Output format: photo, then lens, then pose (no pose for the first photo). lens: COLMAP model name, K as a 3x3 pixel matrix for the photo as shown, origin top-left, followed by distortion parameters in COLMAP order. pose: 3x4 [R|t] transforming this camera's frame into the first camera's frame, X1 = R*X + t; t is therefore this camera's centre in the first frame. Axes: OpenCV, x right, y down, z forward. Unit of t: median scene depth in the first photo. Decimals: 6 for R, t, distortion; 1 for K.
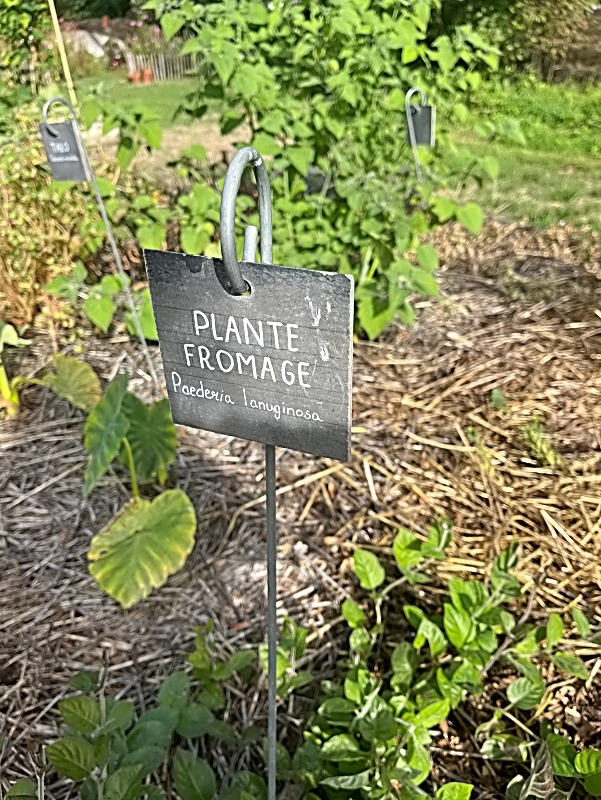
lens RADIAL K [[611.6, 0, 300.3], [0, 611.6, 404.6], [0, 0, 1]] dist [0.023655, -0.033955]
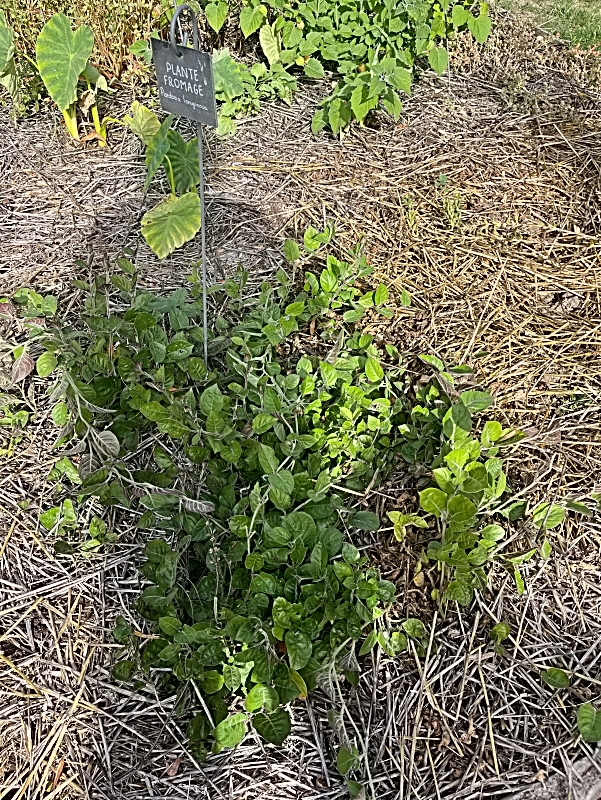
lens RADIAL K [[611.6, 0, 299.0], [0, 611.6, 397.0], [0, 0, 1]] dist [0.023655, -0.033955]
pose [[0.980421, 0.175478, -0.089340, 0.216459], [-0.142356, 0.945108, 0.294118, 0.088186], [0.136047, -0.275641, 0.951585, -0.471046]]
